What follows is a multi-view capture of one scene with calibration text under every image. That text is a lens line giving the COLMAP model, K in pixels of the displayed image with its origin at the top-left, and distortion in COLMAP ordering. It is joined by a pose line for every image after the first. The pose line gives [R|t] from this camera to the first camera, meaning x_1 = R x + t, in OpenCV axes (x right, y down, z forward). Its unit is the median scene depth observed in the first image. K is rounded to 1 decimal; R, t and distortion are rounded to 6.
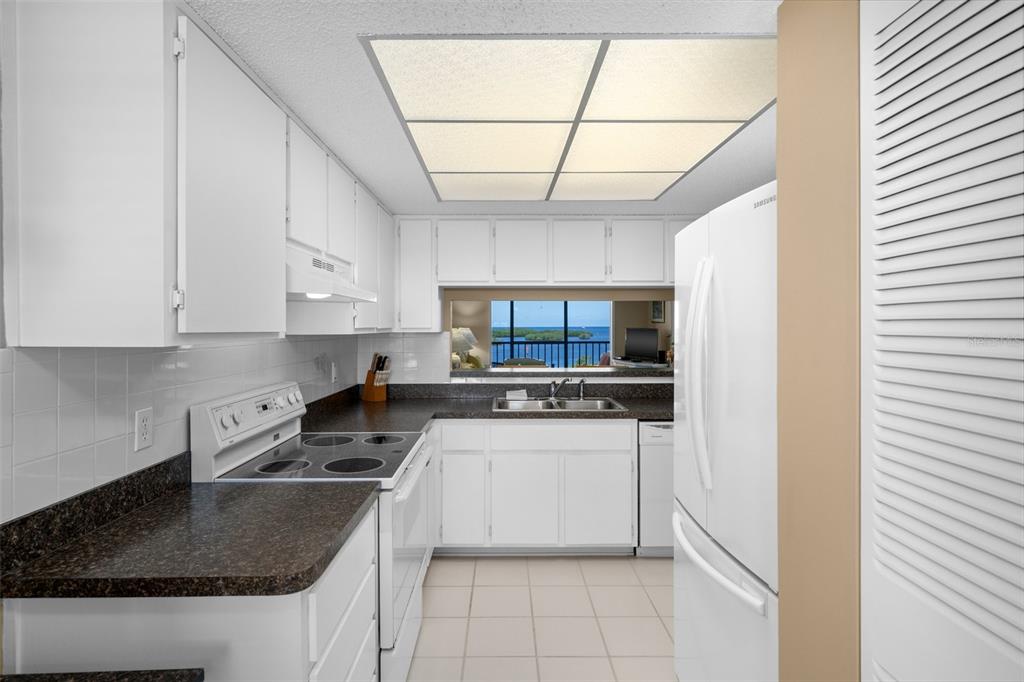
lens RADIAL K [[553.1, 0, 503.1], [0, 553.1, 335.1], [0, 0, 1]] dist [-0.000464, 0.000577]
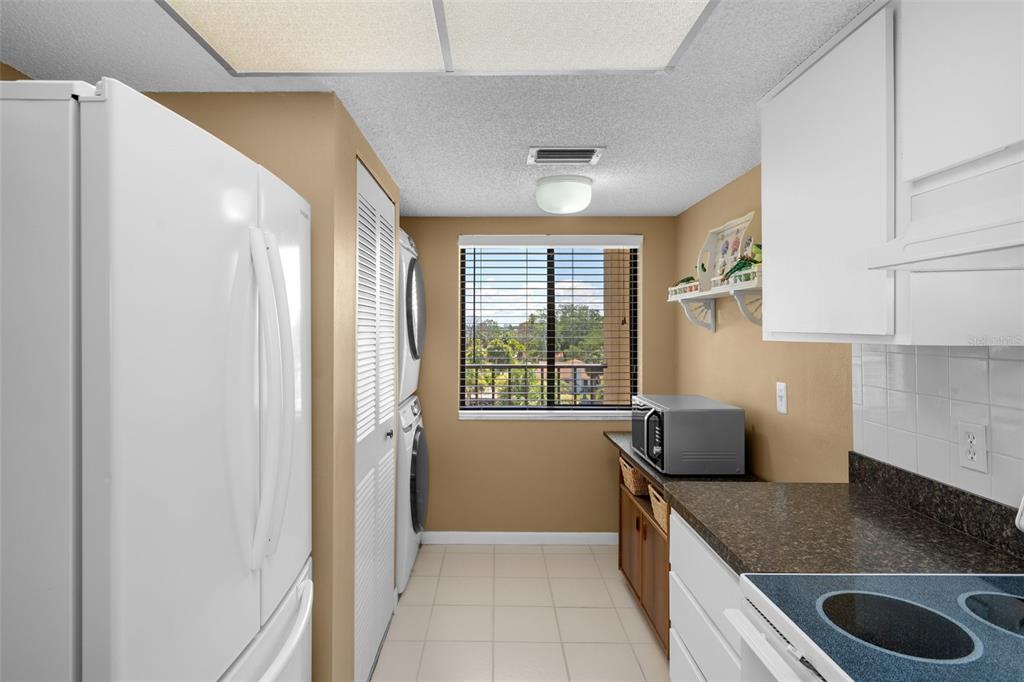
lens RADIAL K [[559.2, 0, 473.3], [0, 559.2, 339.6], [0, 0, 1]] dist [0.002554, -0.000180]
pose [[-0.999405, 0.001059, 0.034471, 0.052531], [0.002422, 0.999216, 0.039522, -0.018507], [-0.034402, 0.039582, -0.998624, 1.097116]]
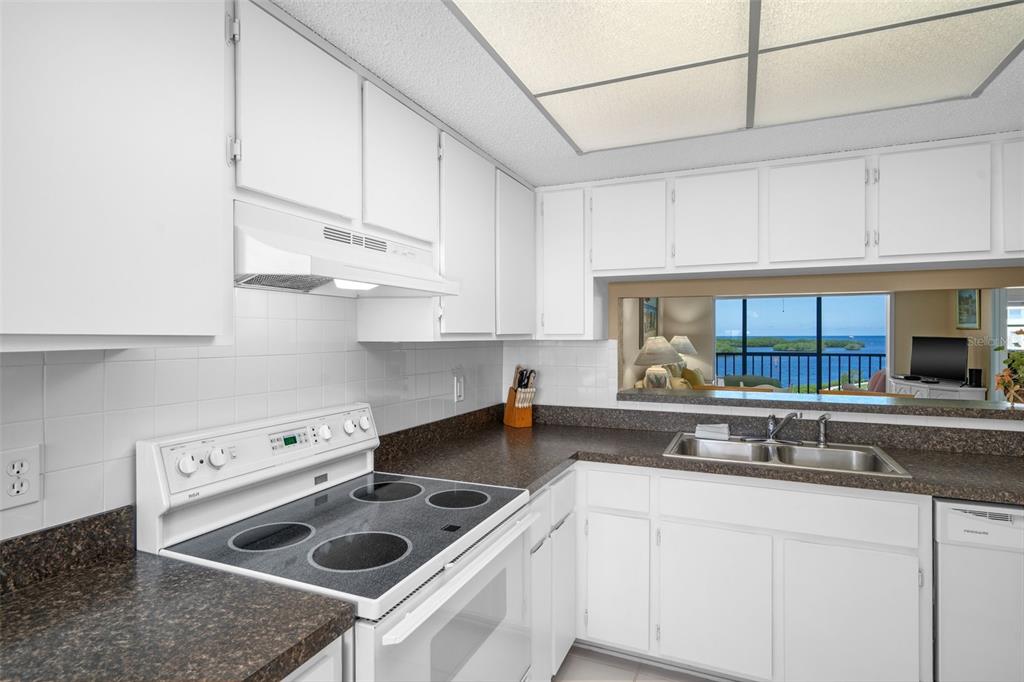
lens RADIAL K [[559.2, 0, 473.3], [0, 559.2, 339.6], [0, 0, 1]] dist [0.002554, -0.000180]
pose [[0.901503, 0.004430, -0.432751, 0.087364], [-0.007782, 0.999952, -0.005974, -0.000020], [0.432703, 0.008753, 0.901494, 0.362255]]
